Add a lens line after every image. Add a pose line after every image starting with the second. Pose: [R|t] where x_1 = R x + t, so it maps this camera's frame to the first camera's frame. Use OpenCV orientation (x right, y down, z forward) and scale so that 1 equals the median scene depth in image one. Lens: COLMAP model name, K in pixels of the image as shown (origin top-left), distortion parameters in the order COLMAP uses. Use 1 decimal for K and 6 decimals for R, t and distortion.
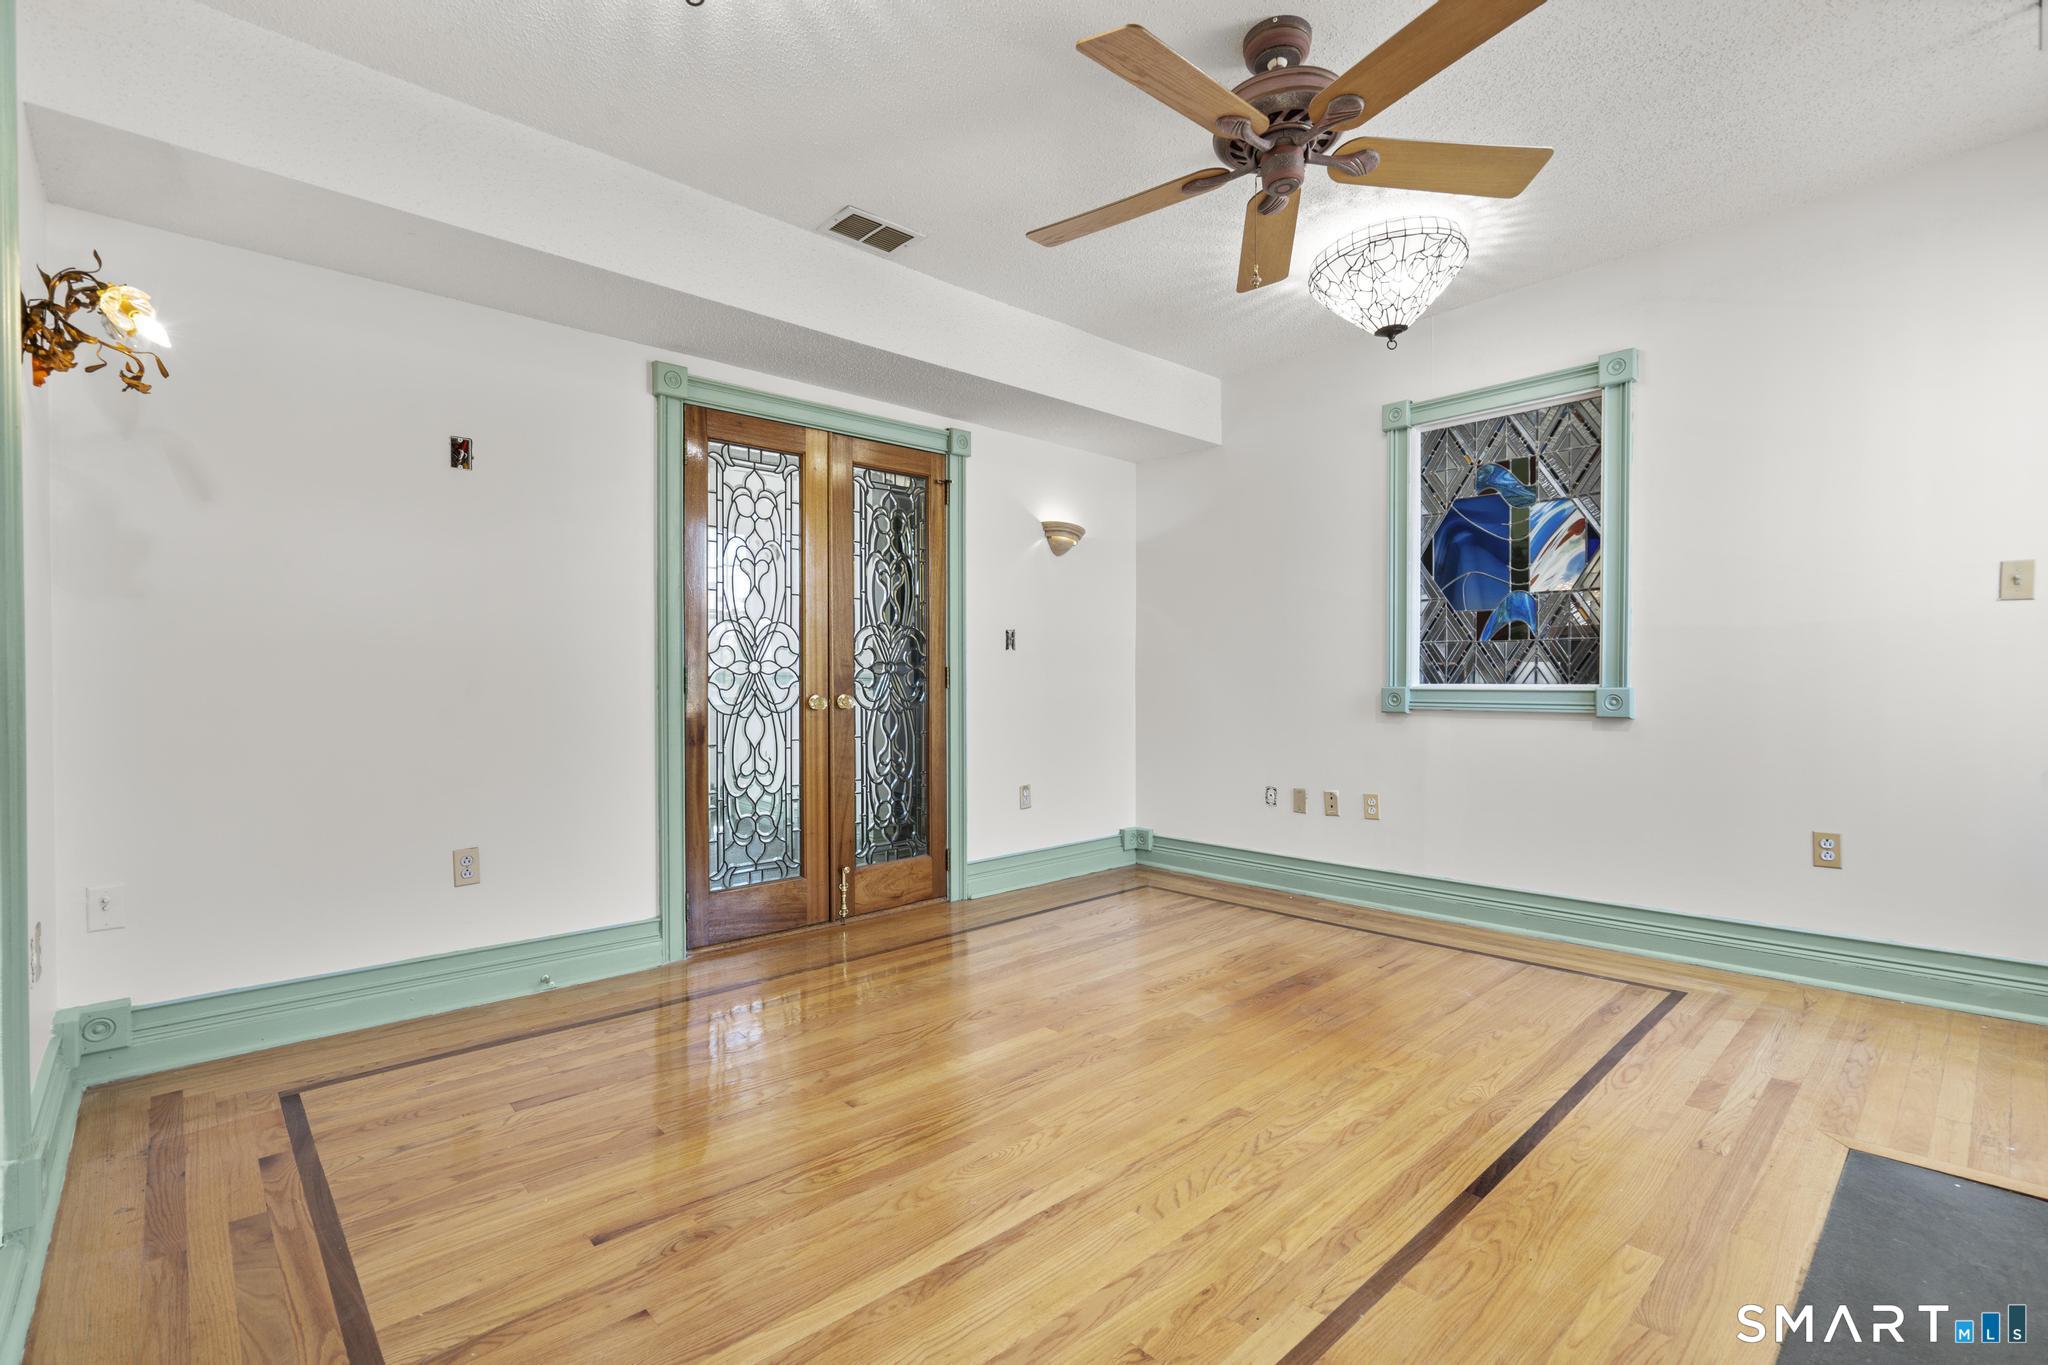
lens RADIAL K [[920.7, 0, 1017.4], [0, 920.7, 686.0], [0, 0, 1]] dist [-0.005012, 0.002718]
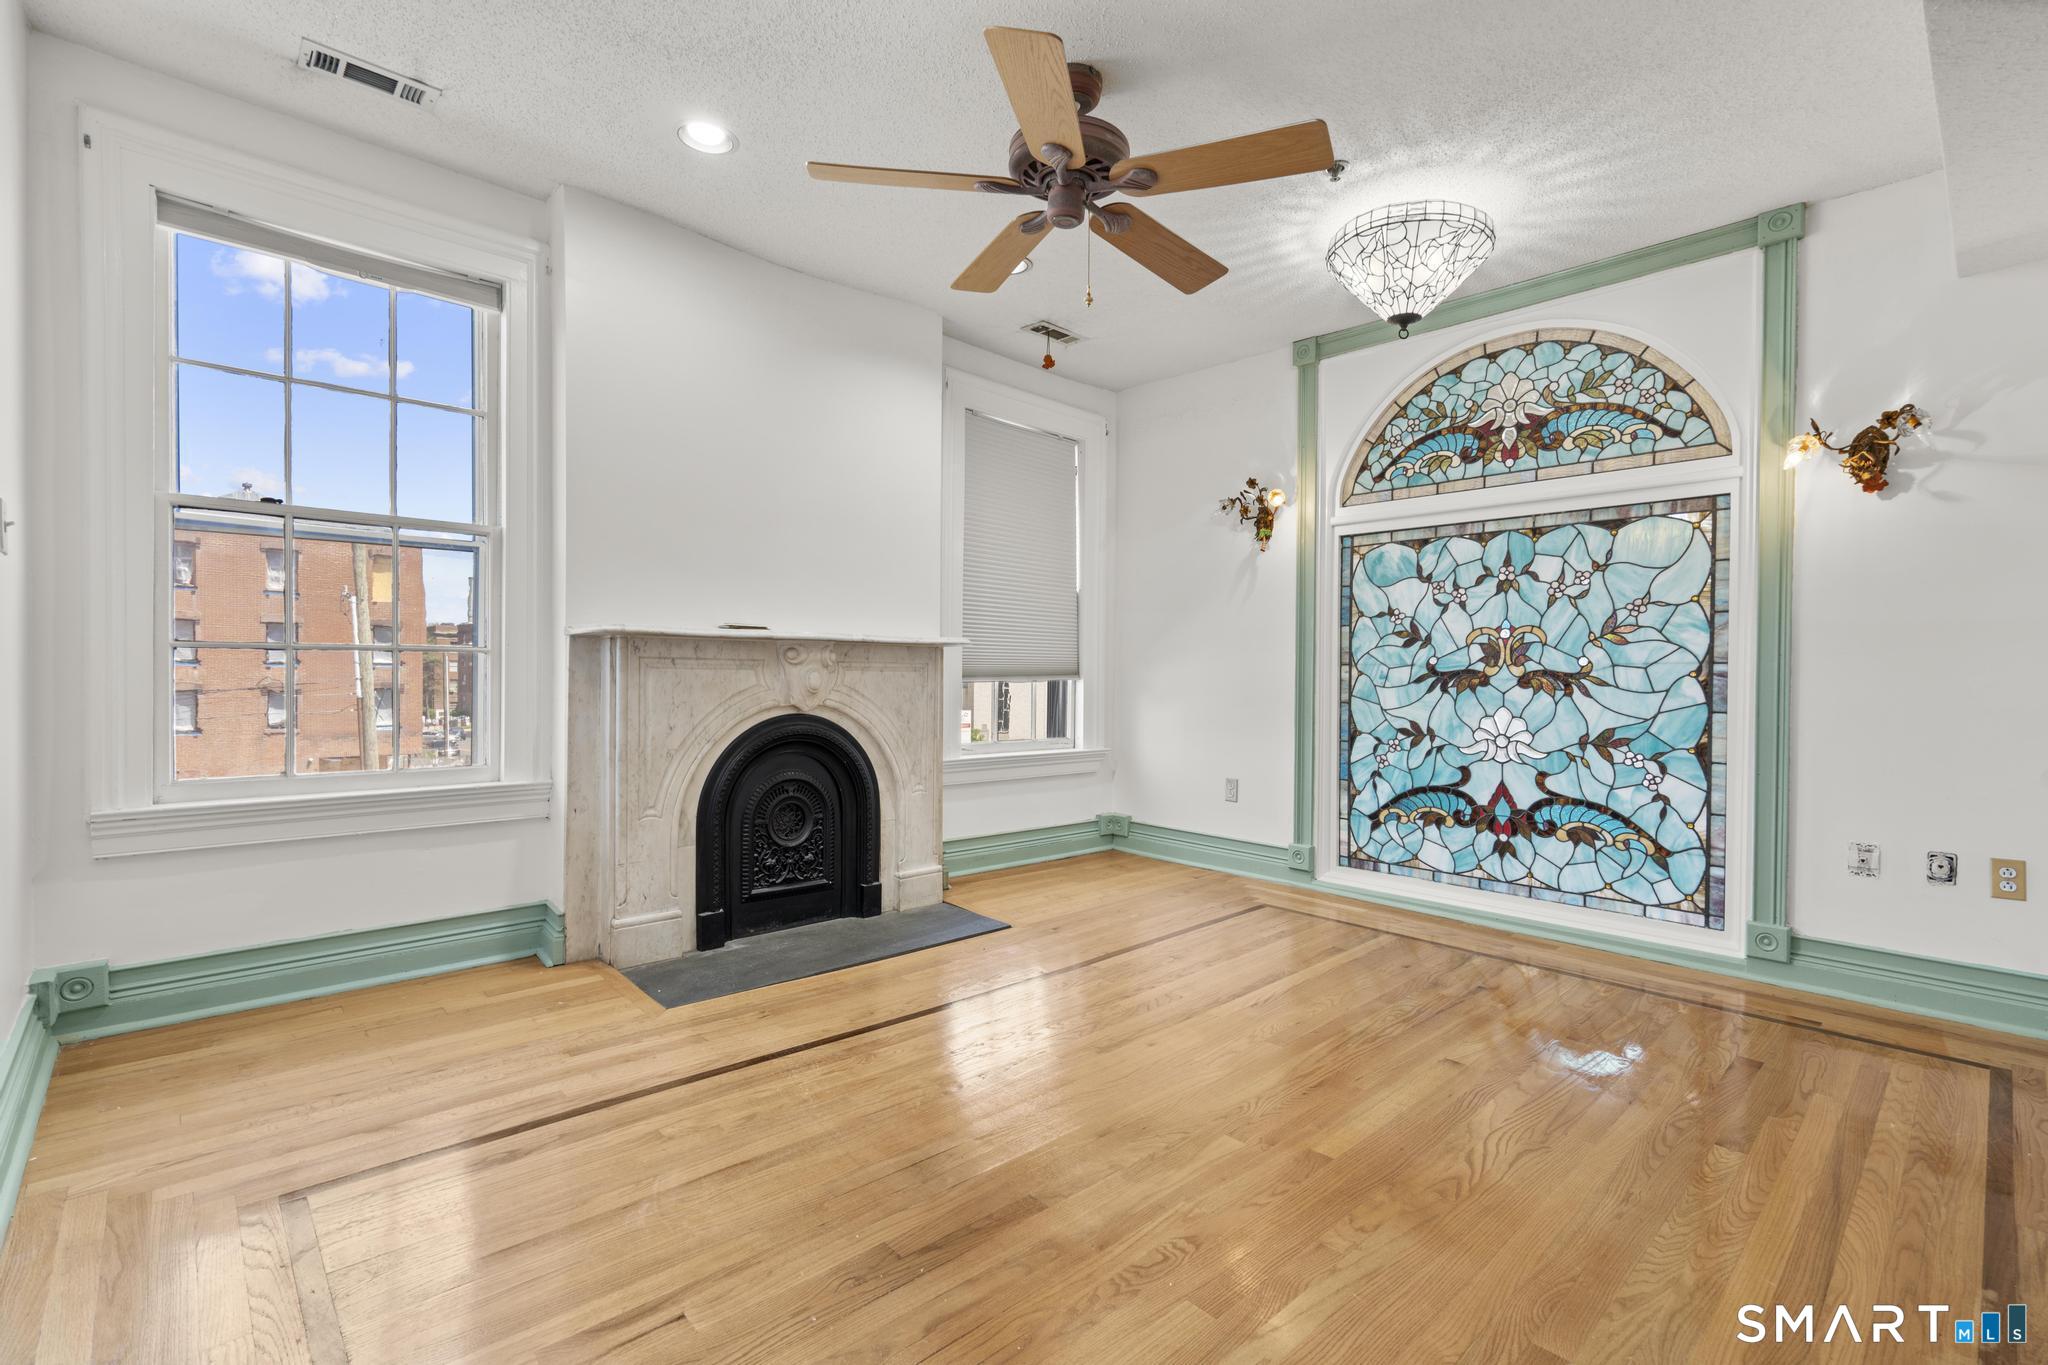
lens RADIAL K [[920.7, 0, 1017.8], [0, 920.7, 686.0], [0, 0, 1]] dist [-0.005012, 0.002718]
pose [[-0.999977, -0.006069, -0.003157, 0.248344], [-0.006137, 0.999744, 0.021770, -0.008484], [0.003024, 0.021789, -0.999758, 1.514931]]
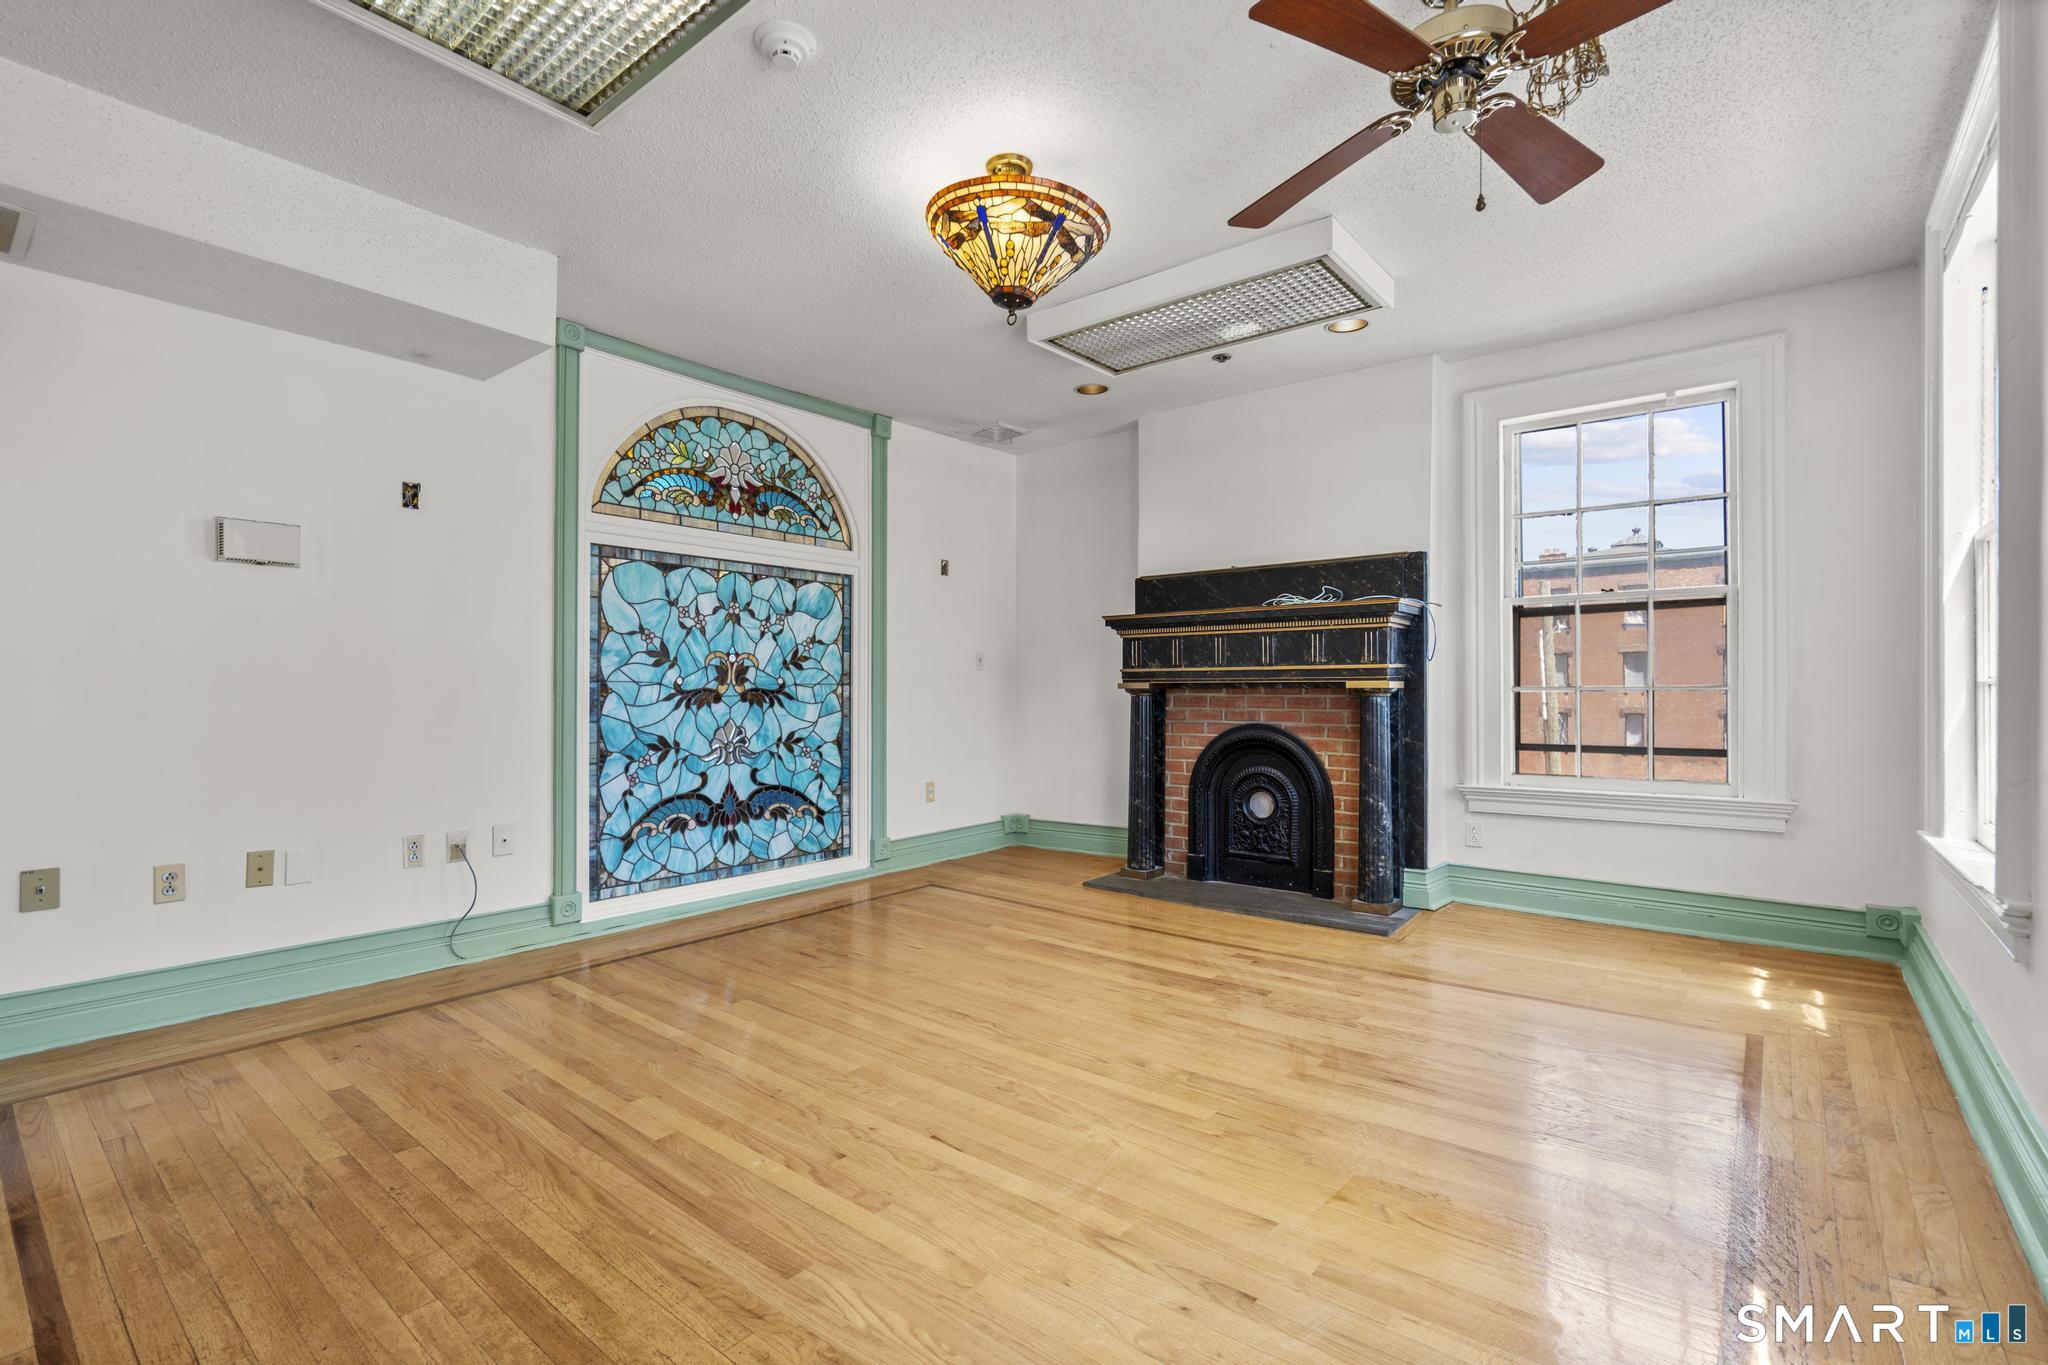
lens RADIAL K [[920.7, 0, 1016.4], [0, 920.7, 685.0], [0, 0, 1]] dist [-0.005012, 0.002718]
pose [[0.131626, 0.002378, -0.991297, 1.110974], [-0.020700, 0.999786, -0.000351, -0.020809], [0.991083, 0.020566, 0.131647, 0.550667]]
